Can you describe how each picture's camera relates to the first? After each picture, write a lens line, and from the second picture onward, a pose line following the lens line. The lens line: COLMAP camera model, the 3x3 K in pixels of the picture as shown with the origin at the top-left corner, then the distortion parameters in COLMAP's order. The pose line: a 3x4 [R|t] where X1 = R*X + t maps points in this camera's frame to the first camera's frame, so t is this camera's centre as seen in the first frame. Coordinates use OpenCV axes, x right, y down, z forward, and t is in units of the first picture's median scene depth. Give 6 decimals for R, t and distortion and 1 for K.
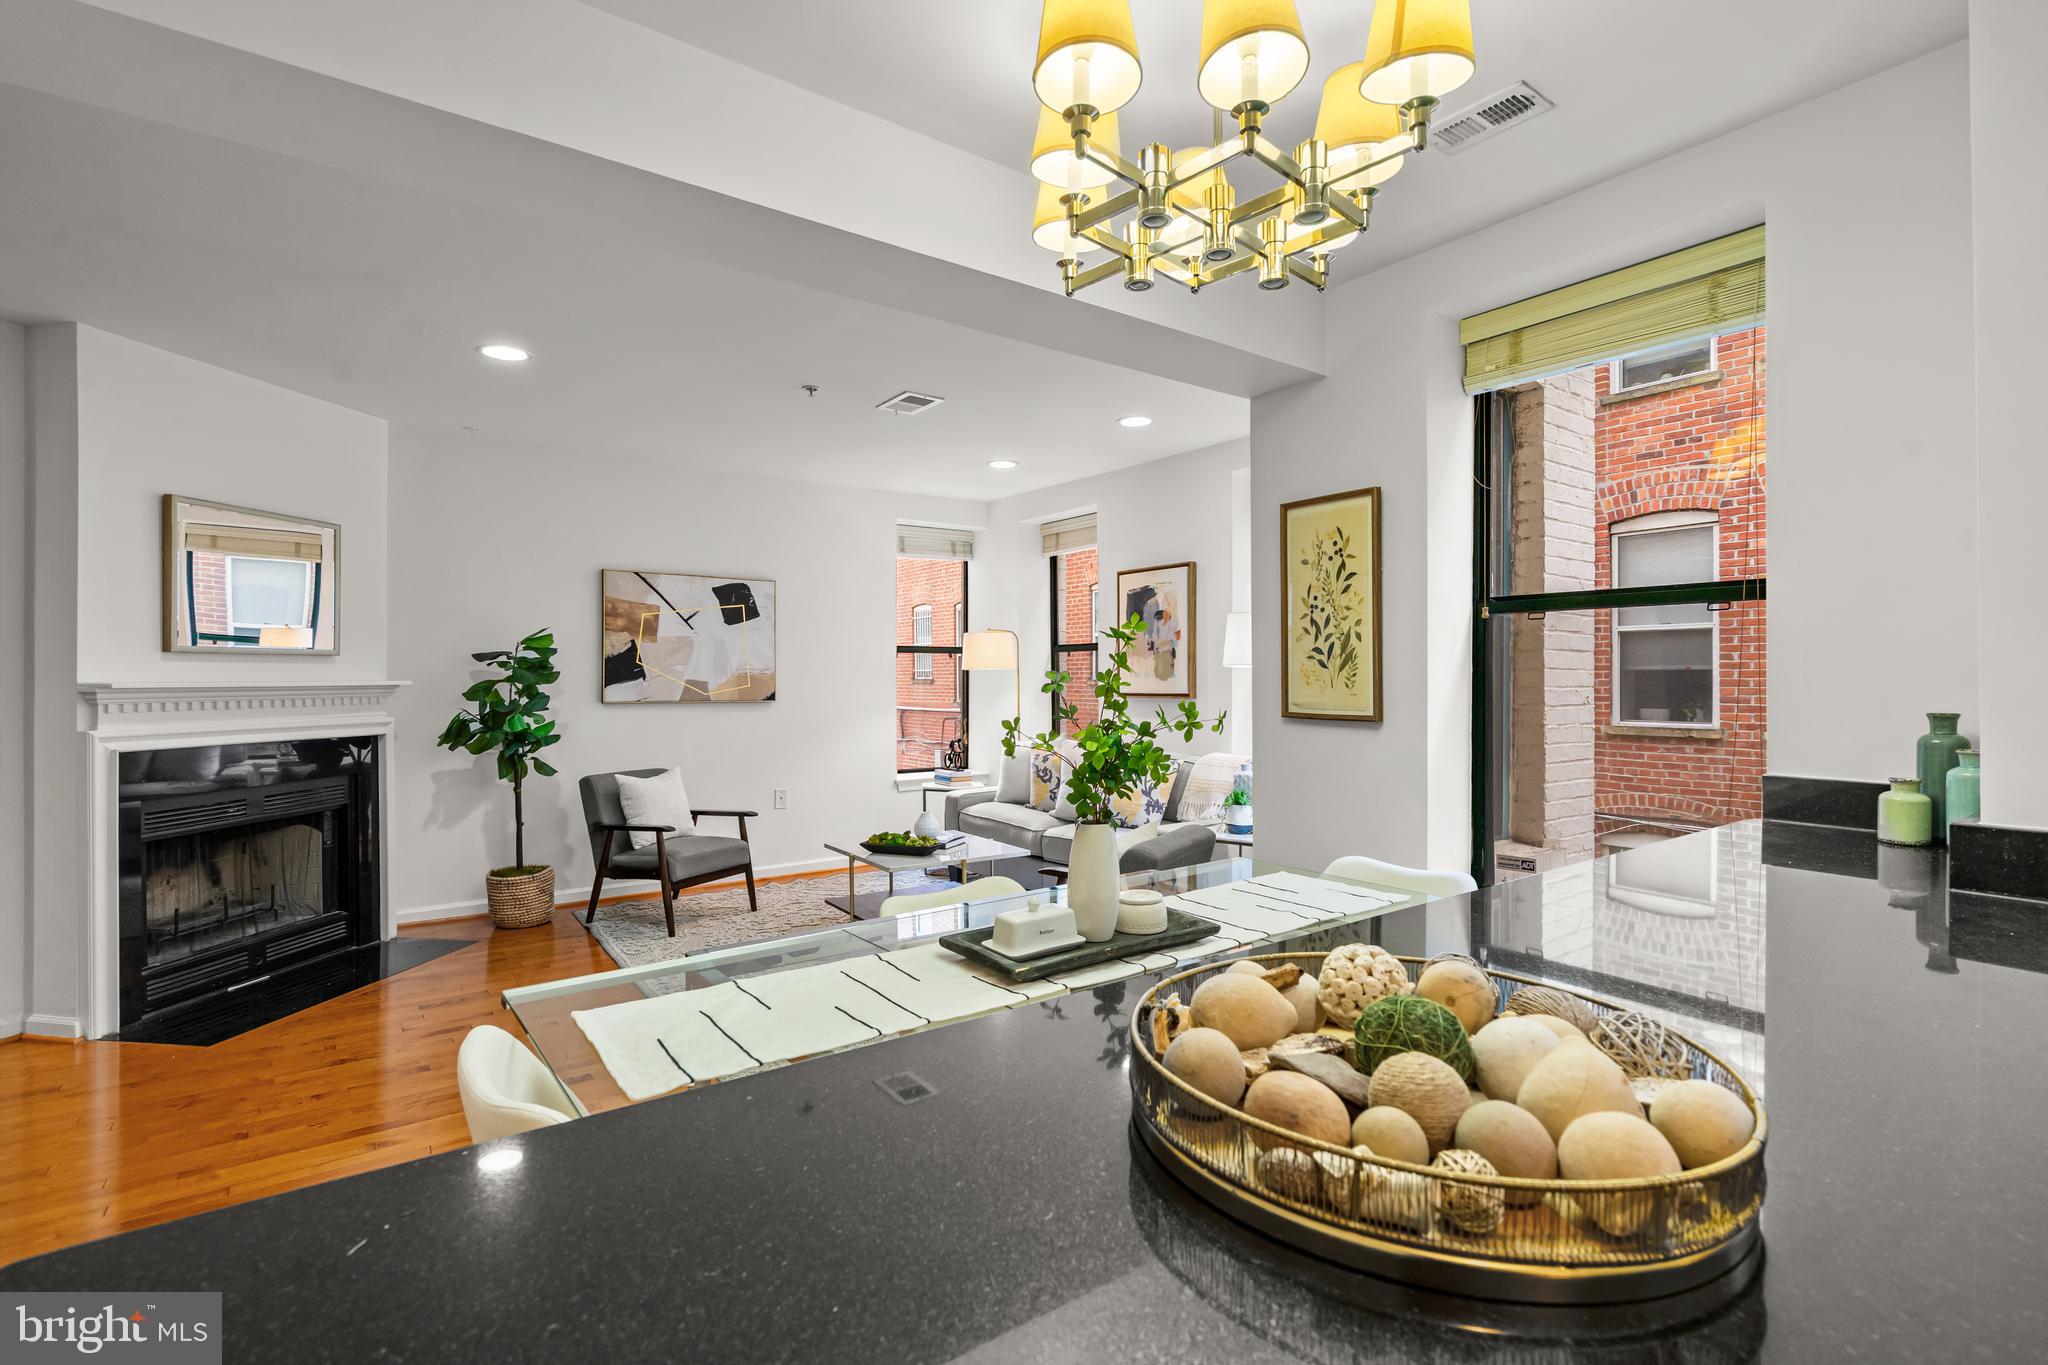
lens RADIAL K [[919.1, 0, 1017.1], [0, 919.1, 677.7], [0, 0, 1]] dist [-0.009242, 0.003495]
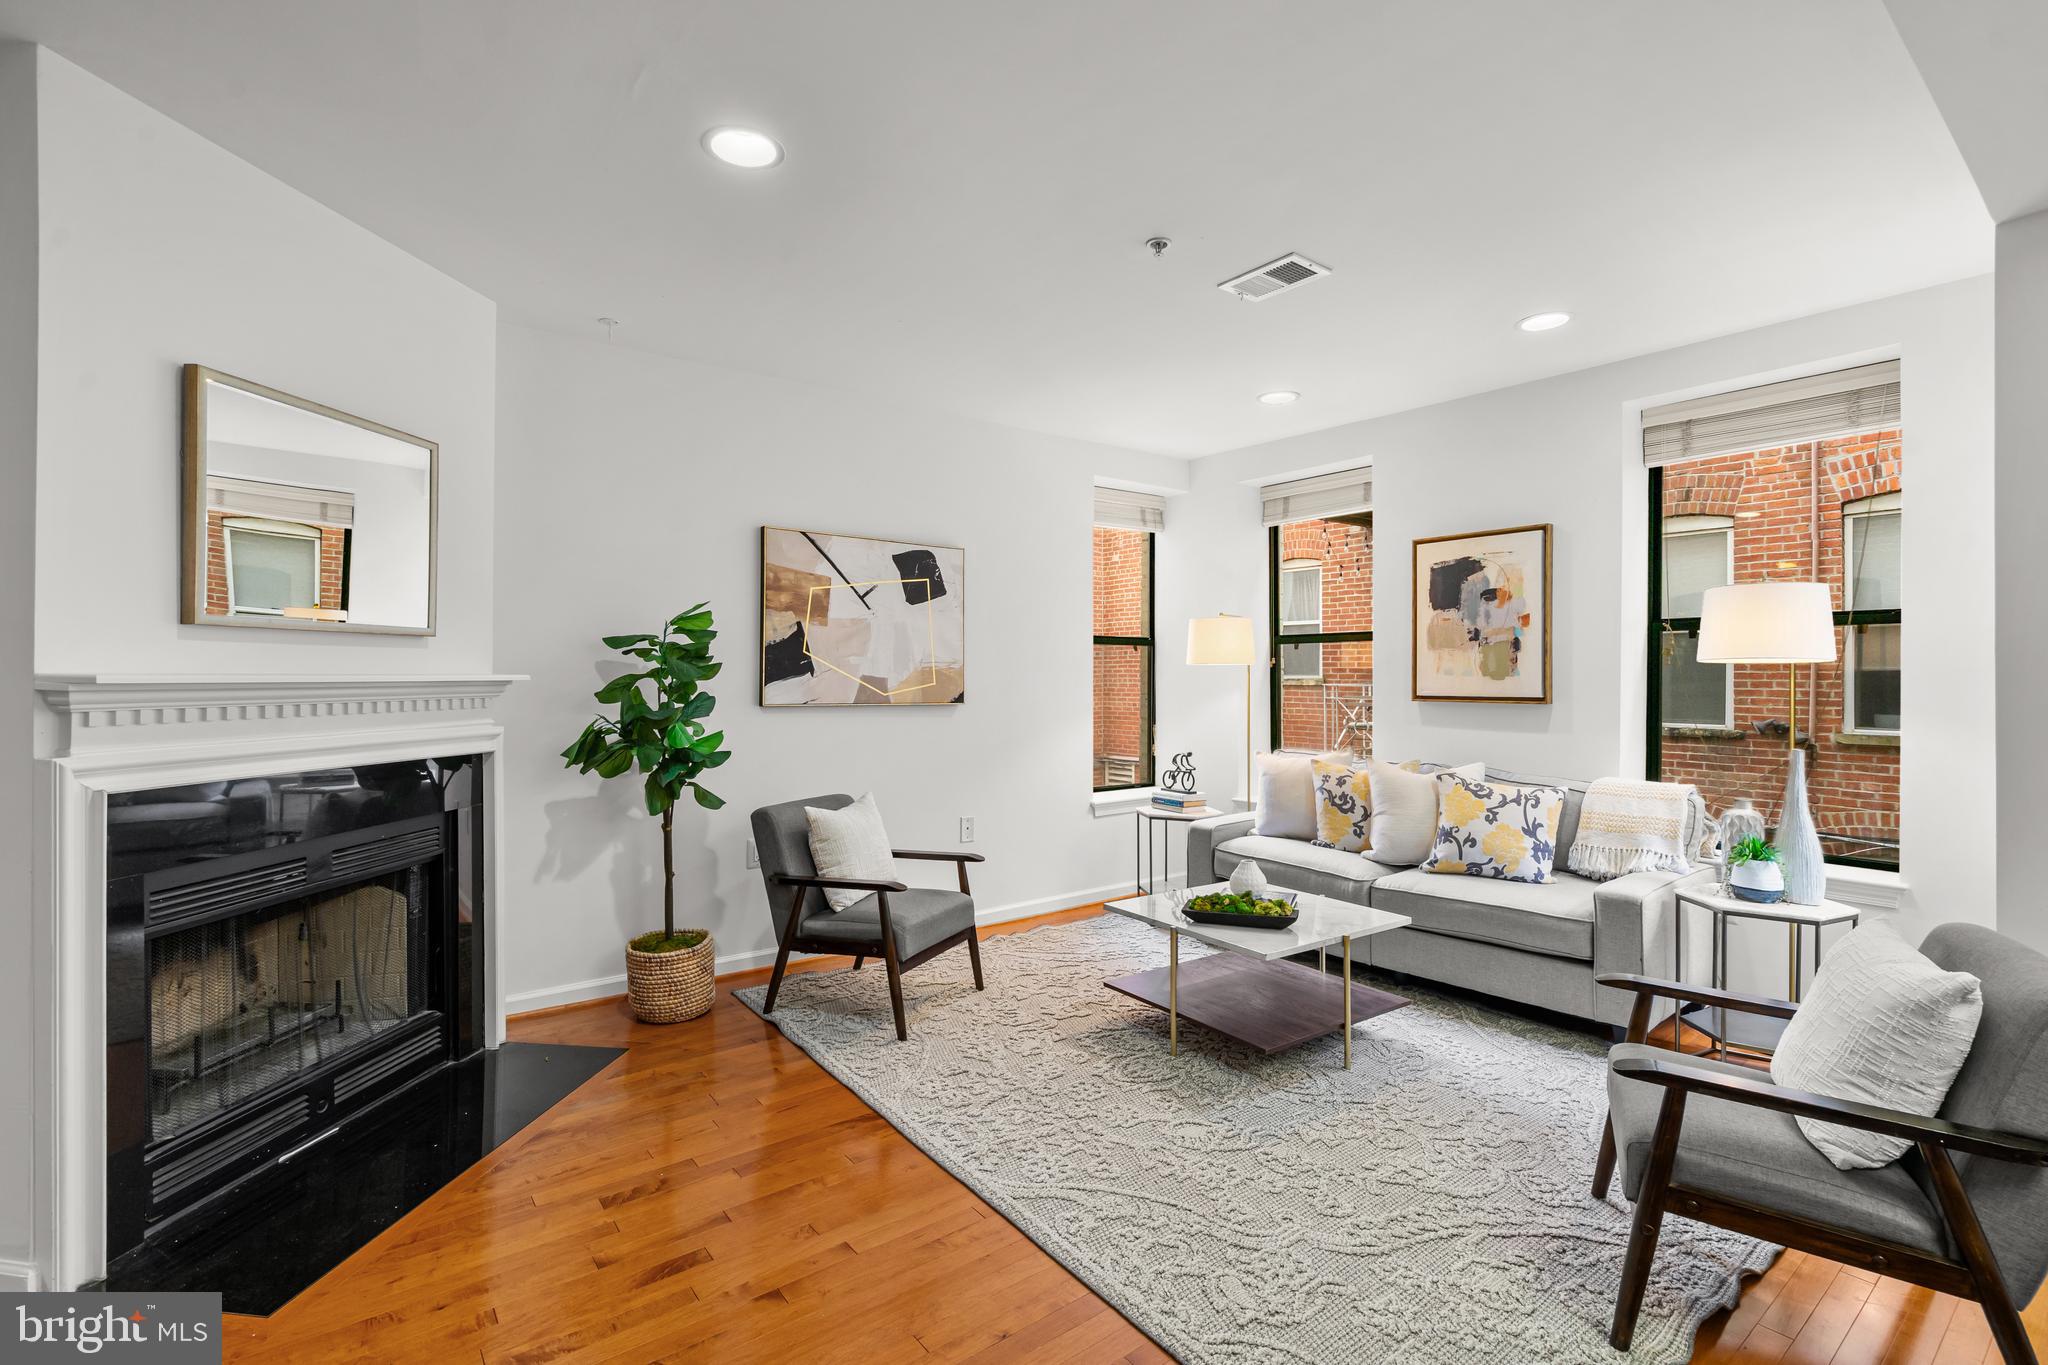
lens RADIAL K [[919.1, 0, 1020.1], [0, 919.1, 677.3], [0, 0, 1]] dist [-0.009242, 0.003495]
pose [[0.999615, 0.005366, 0.027228, -0.330250], [-0.005391, 0.999985, 0.000847, 0.002951], [-0.027223, -0.000993, 0.999629, 0.316509]]
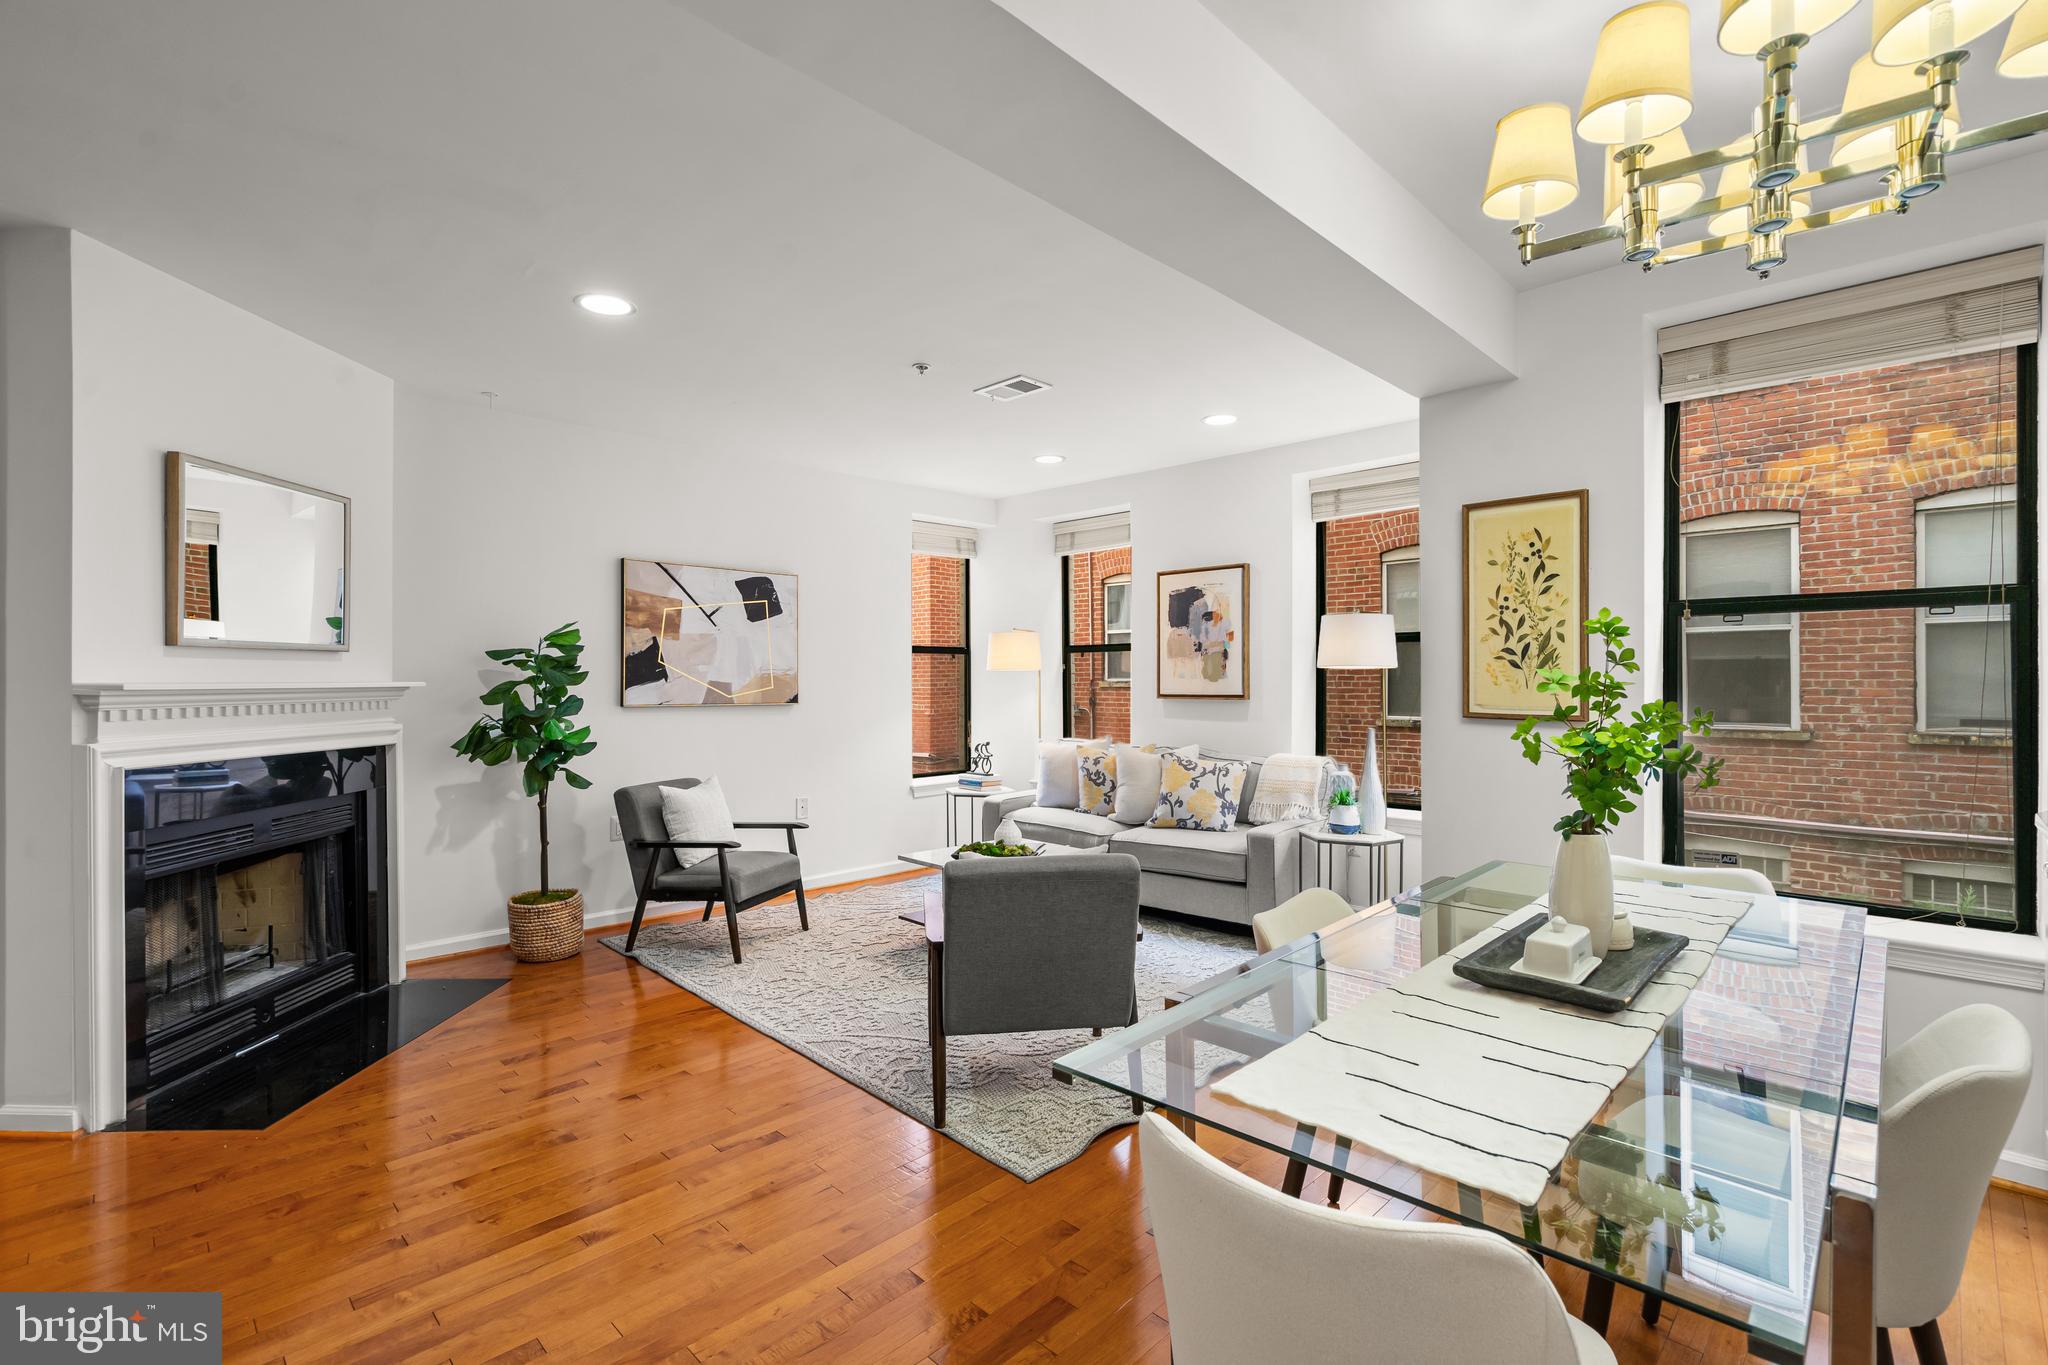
lens RADIAL K [[919.1, 0, 1020.2], [0, 919.1, 680.6], [0, 0, 1]] dist [-0.009242, 0.003495]
pose [[0.986982, 0.000149, 0.160832, -0.265663], [-0.000131, 1.000000, -0.000124, 0.002493], [-0.160832, 0.000101, 0.986982, 0.063988]]
